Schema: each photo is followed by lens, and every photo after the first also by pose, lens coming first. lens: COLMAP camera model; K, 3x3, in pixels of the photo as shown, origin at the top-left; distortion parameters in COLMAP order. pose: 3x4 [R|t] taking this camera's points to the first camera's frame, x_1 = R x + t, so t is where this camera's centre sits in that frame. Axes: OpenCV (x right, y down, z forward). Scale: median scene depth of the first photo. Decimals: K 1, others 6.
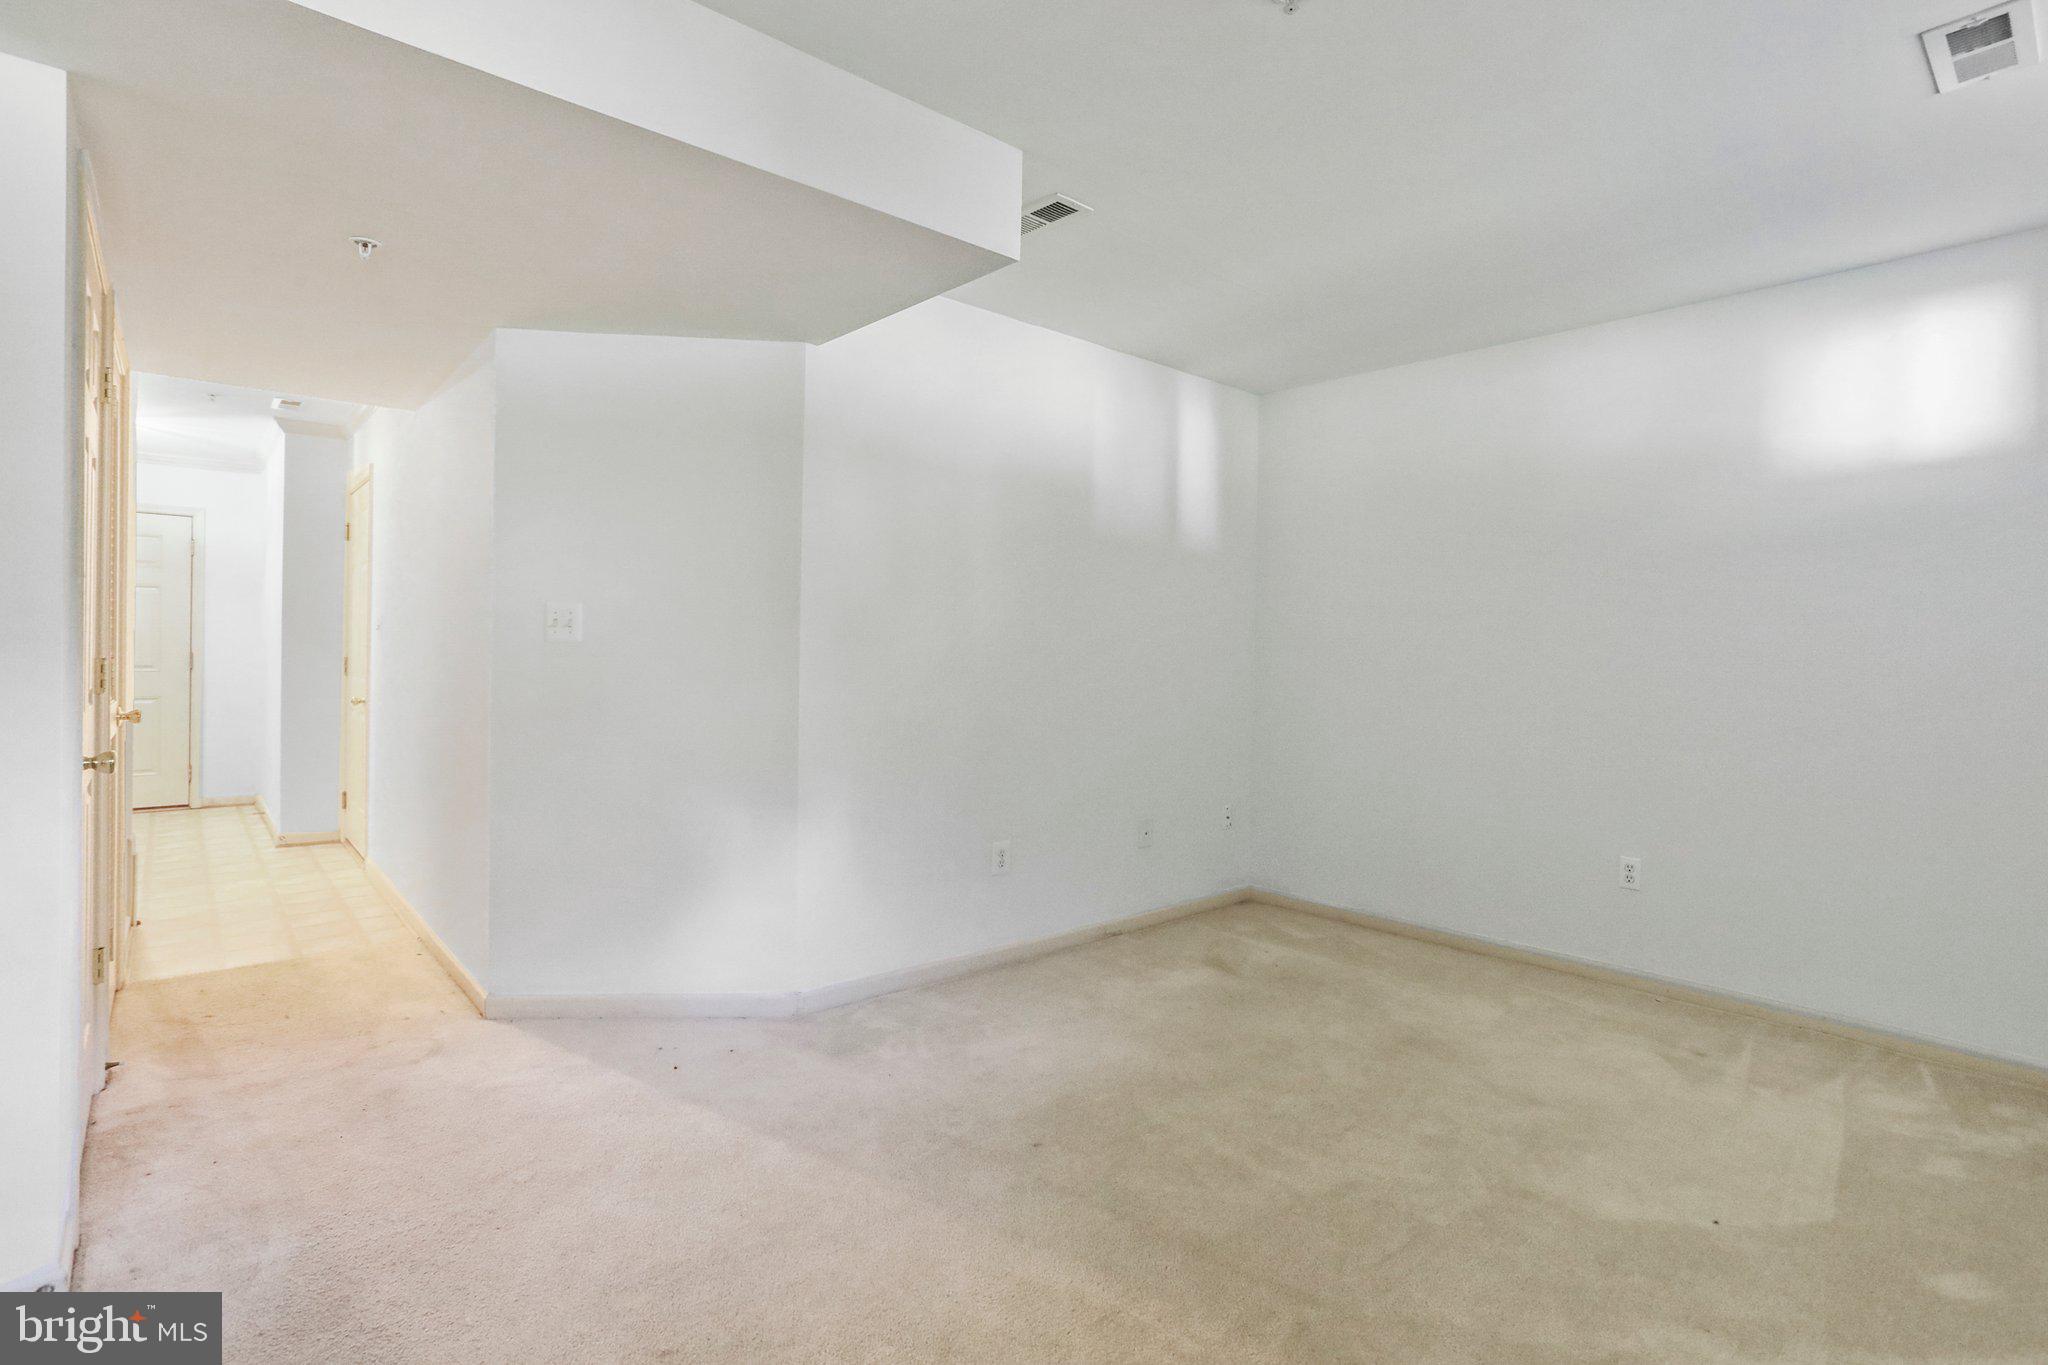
lens RADIAL K [[985.5, 0, 1025.2], [0, 985.5, 657.7], [0, 0, 1]] dist [-0.055592, 0.027493]
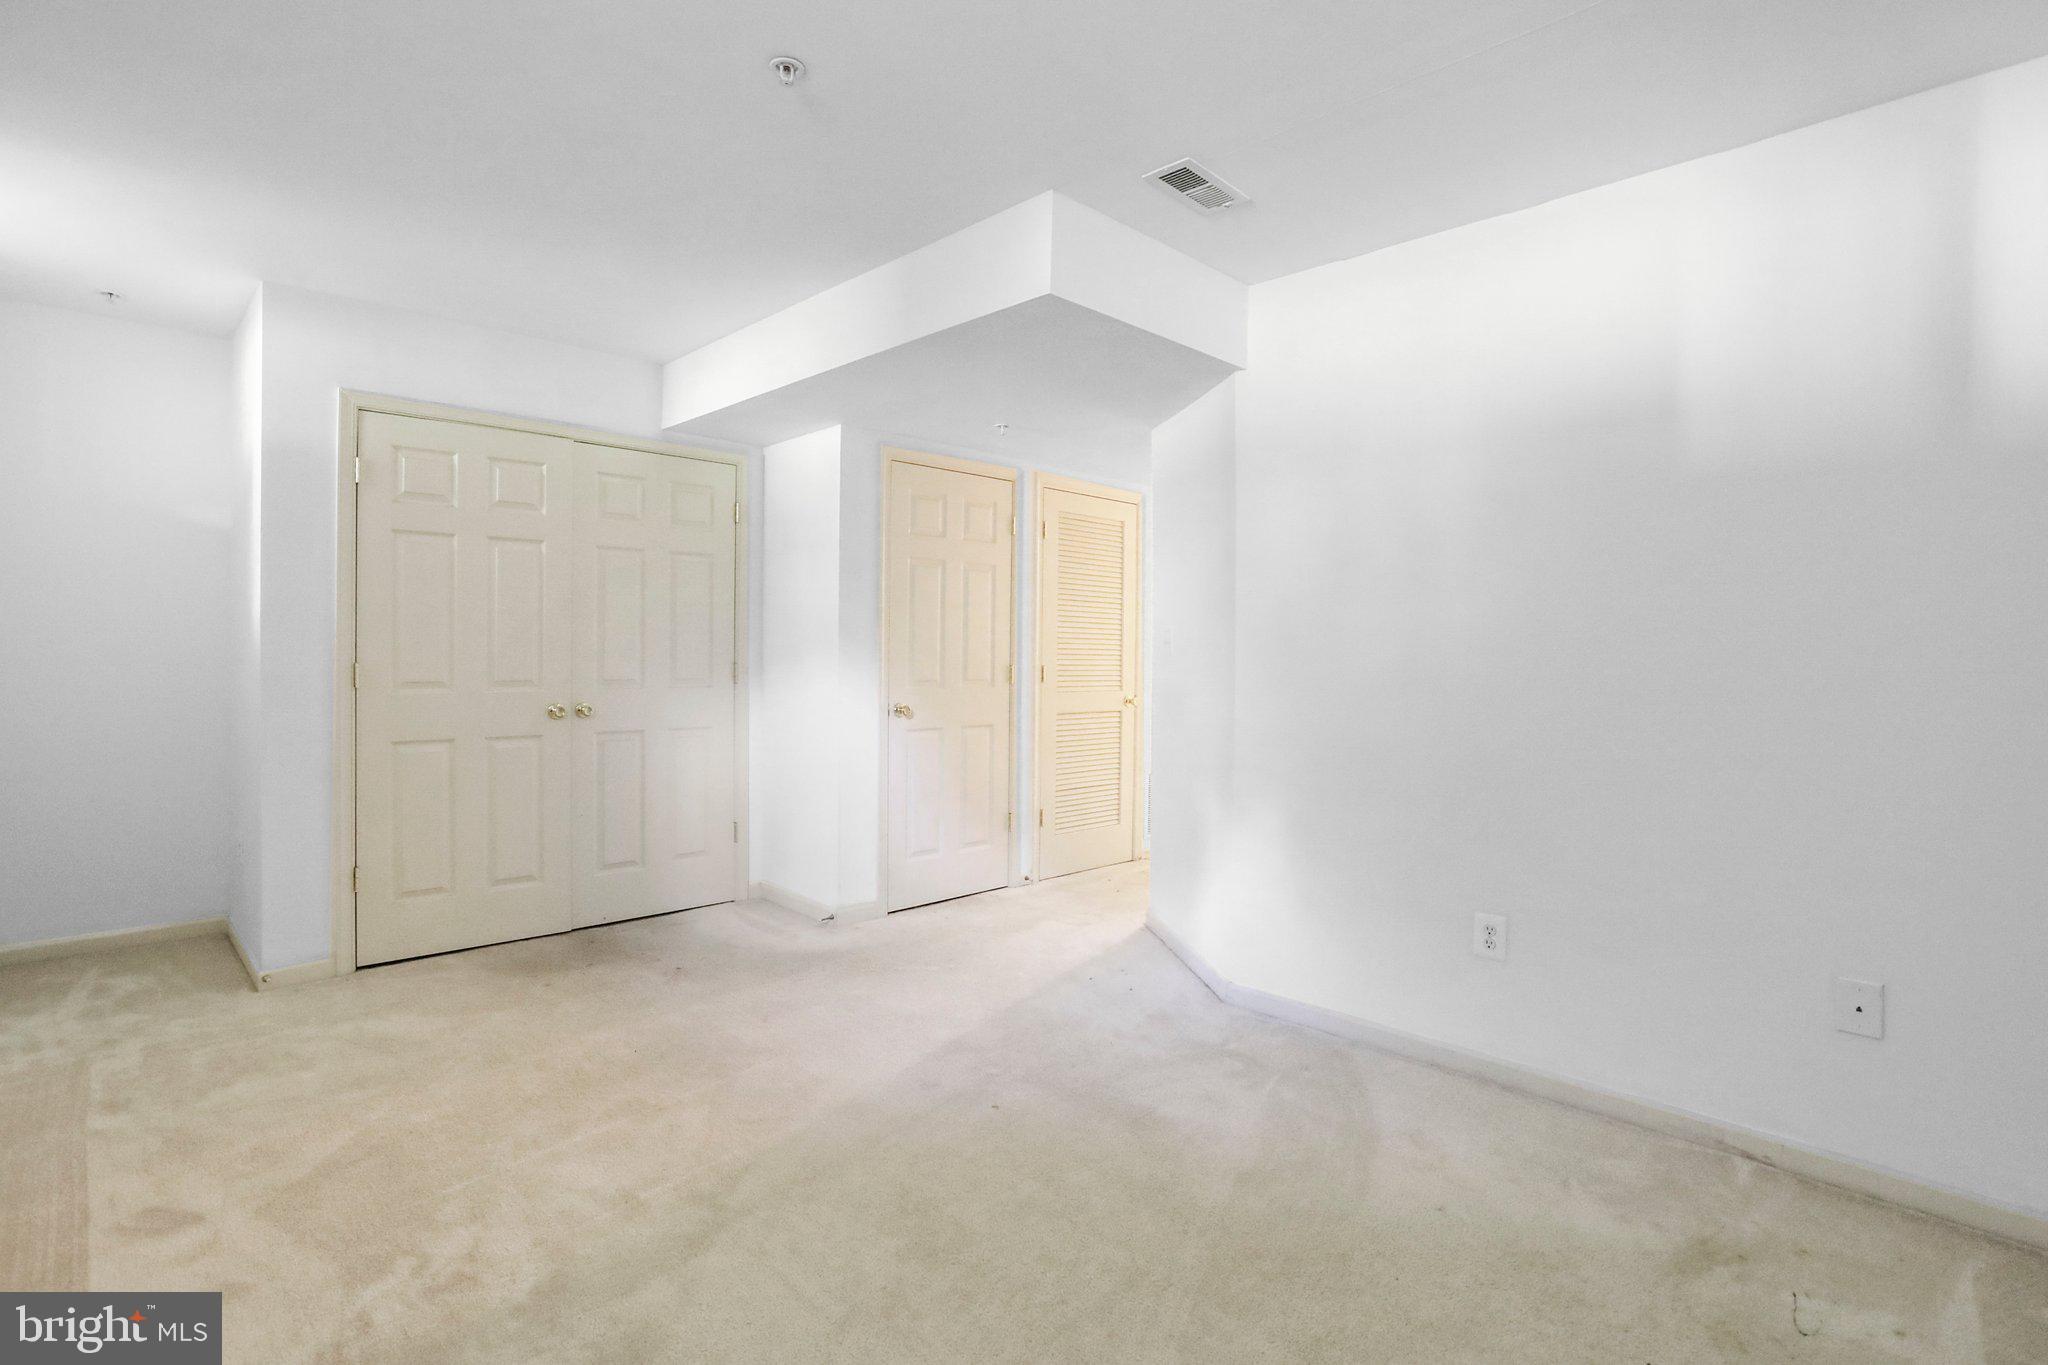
lens RADIAL K [[985.5, 0, 1025.2], [0, 985.5, 657.7], [0, 0, 1]] dist [-0.055592, 0.027493]
pose [[0.046000, -0.015633, -0.998819, 0.703417], [-0.012710, 0.999787, -0.016234, 0.008270], [0.998861, 0.013442, 0.045792, 0.612879]]
